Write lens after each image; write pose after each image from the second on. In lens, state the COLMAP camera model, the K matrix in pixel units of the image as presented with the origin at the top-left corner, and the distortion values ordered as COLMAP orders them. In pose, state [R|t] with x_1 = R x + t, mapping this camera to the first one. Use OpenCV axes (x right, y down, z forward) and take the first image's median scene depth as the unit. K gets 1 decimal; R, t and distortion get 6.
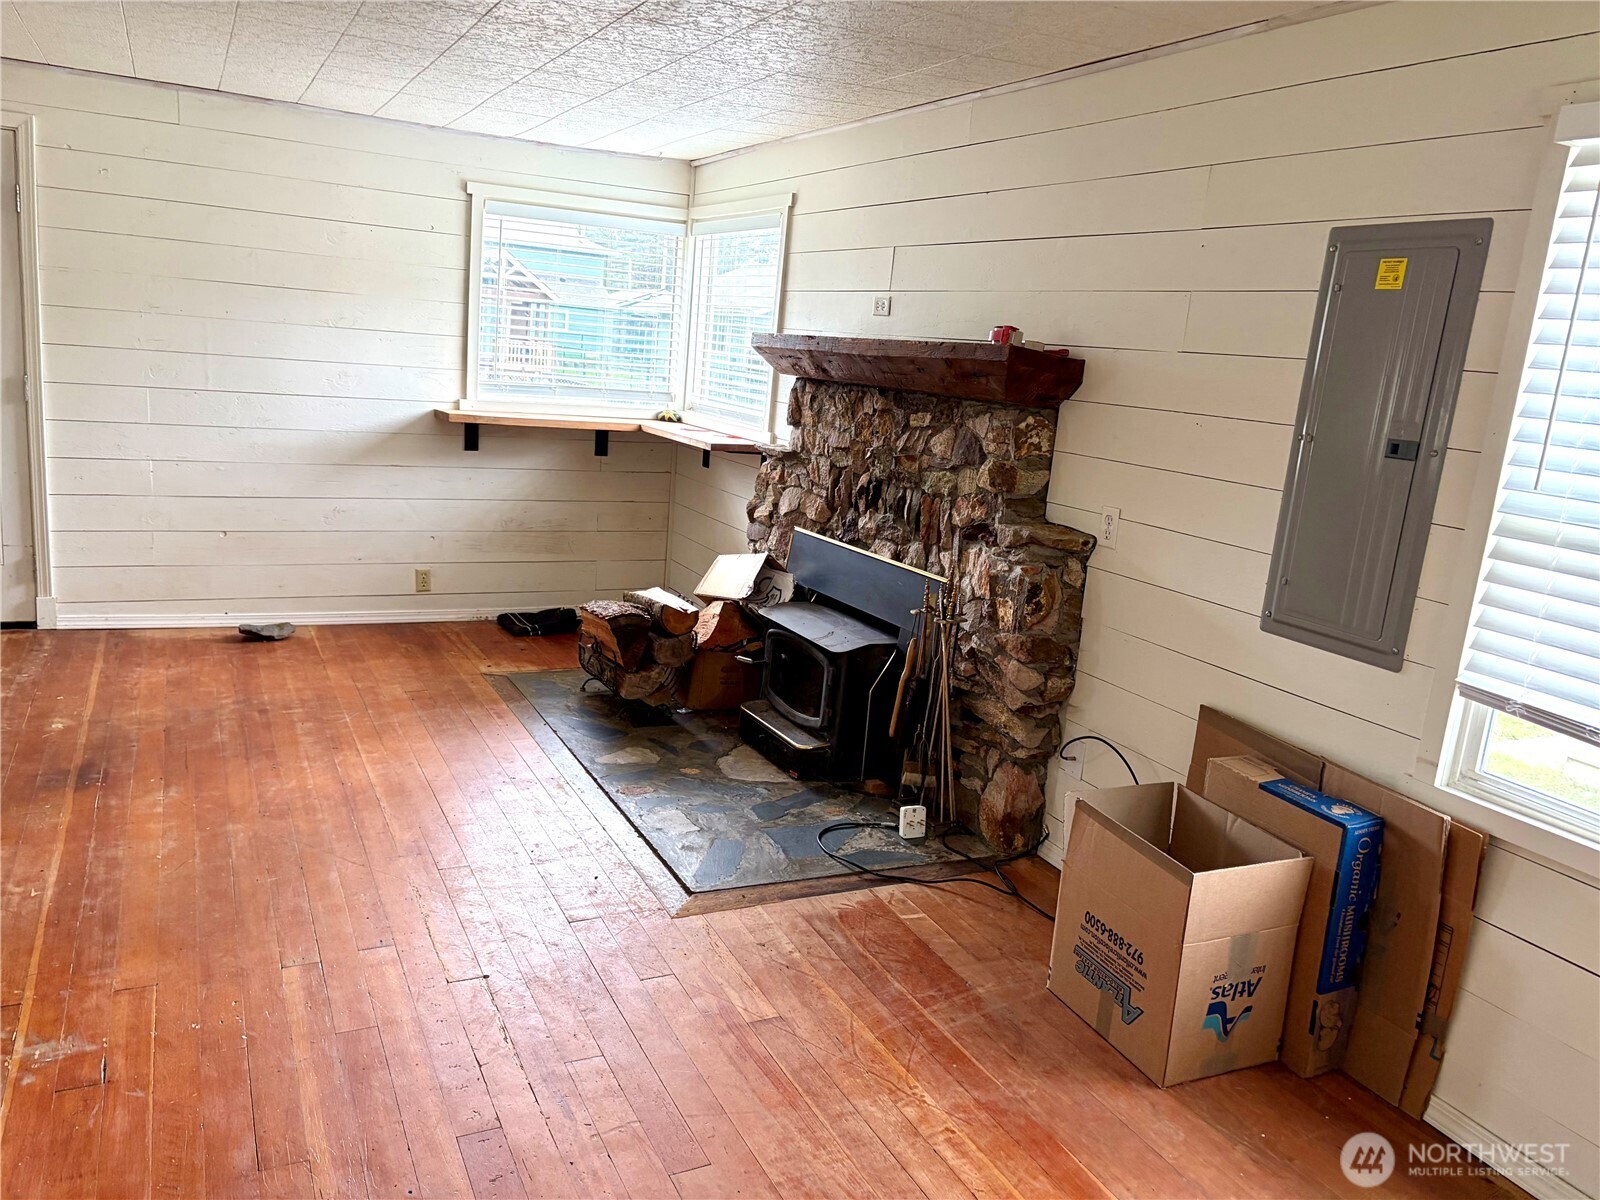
lens RADIAL K [[1201.5, 0, 795.5], [0, 1201.5, 614.5], [0, 0, 1]] dist [0.060821, -0.070144]
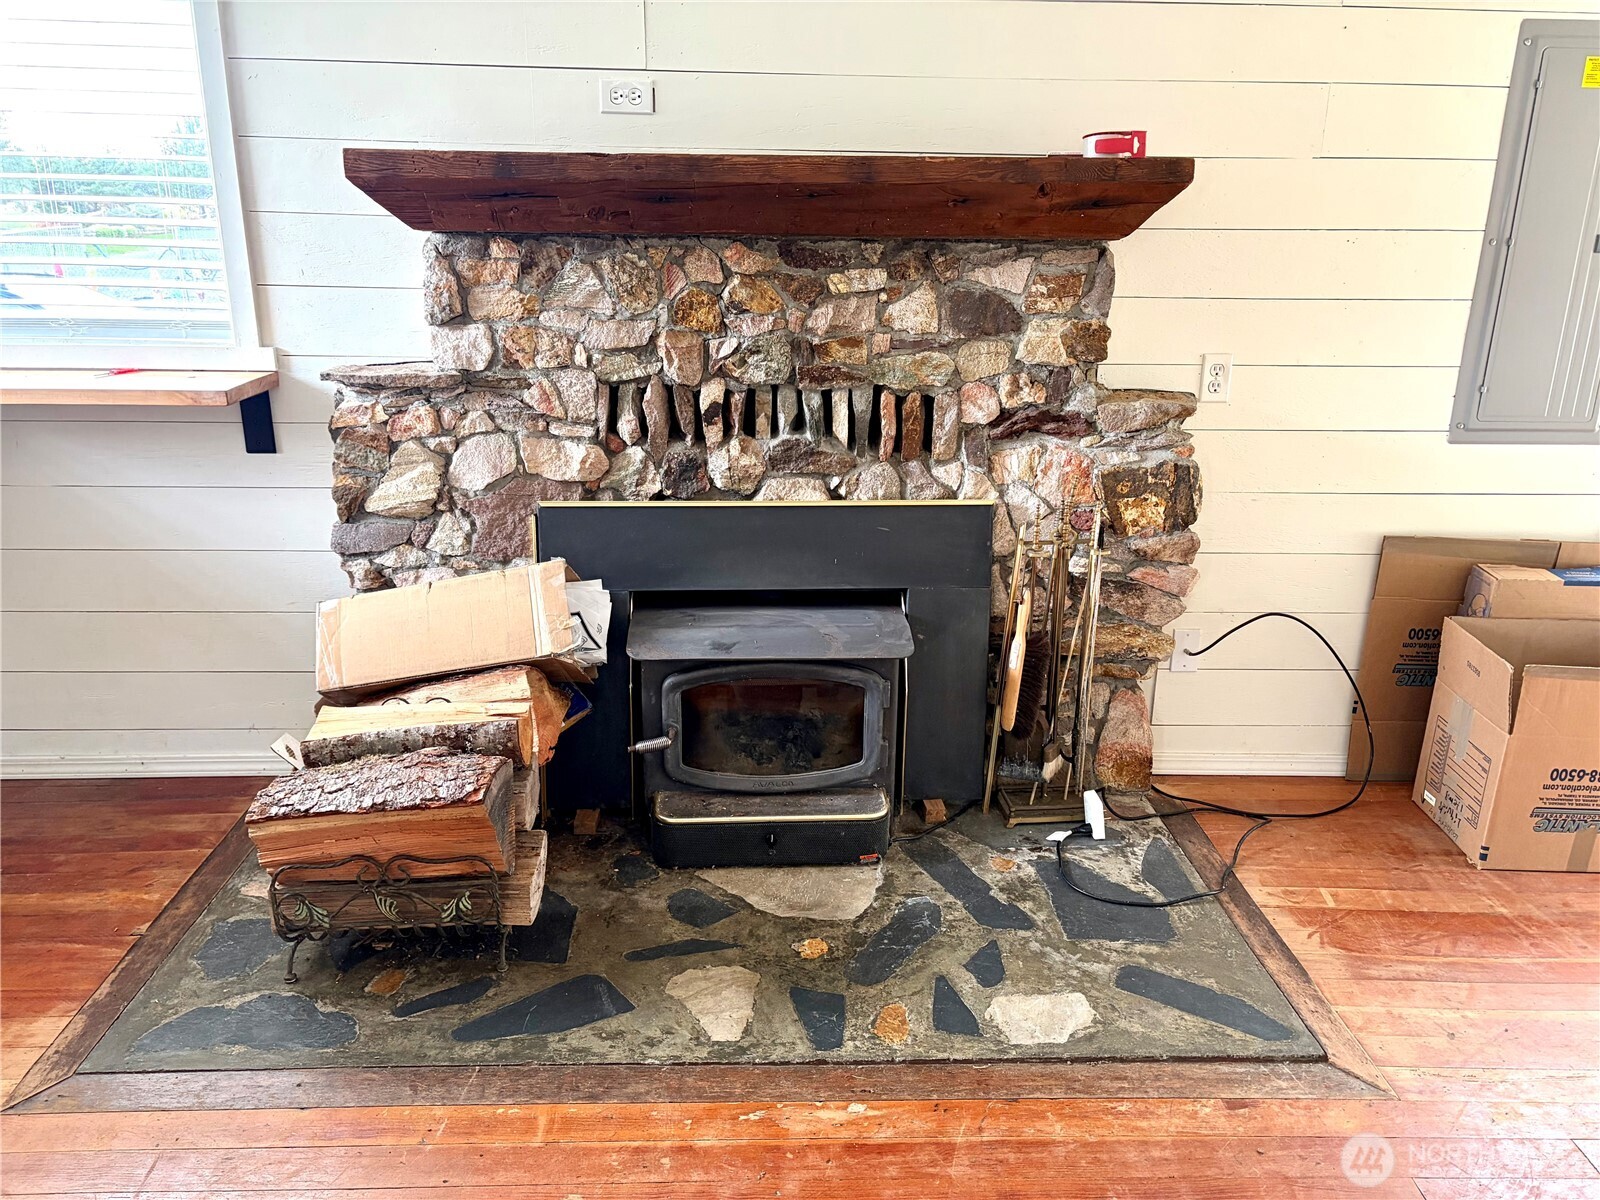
lens RADIAL K [[1201.5, 0, 806.3], [0, 1201.5, 609.0], [0, 0, 1]] dist [0.060821, -0.070144]
pose [[0.408832, -0.356859, 0.839945, -0.538305], [0.217477, 0.931959, 0.290097, -0.197580], [-0.886318, 0.064068, 0.458623, 0.756797]]
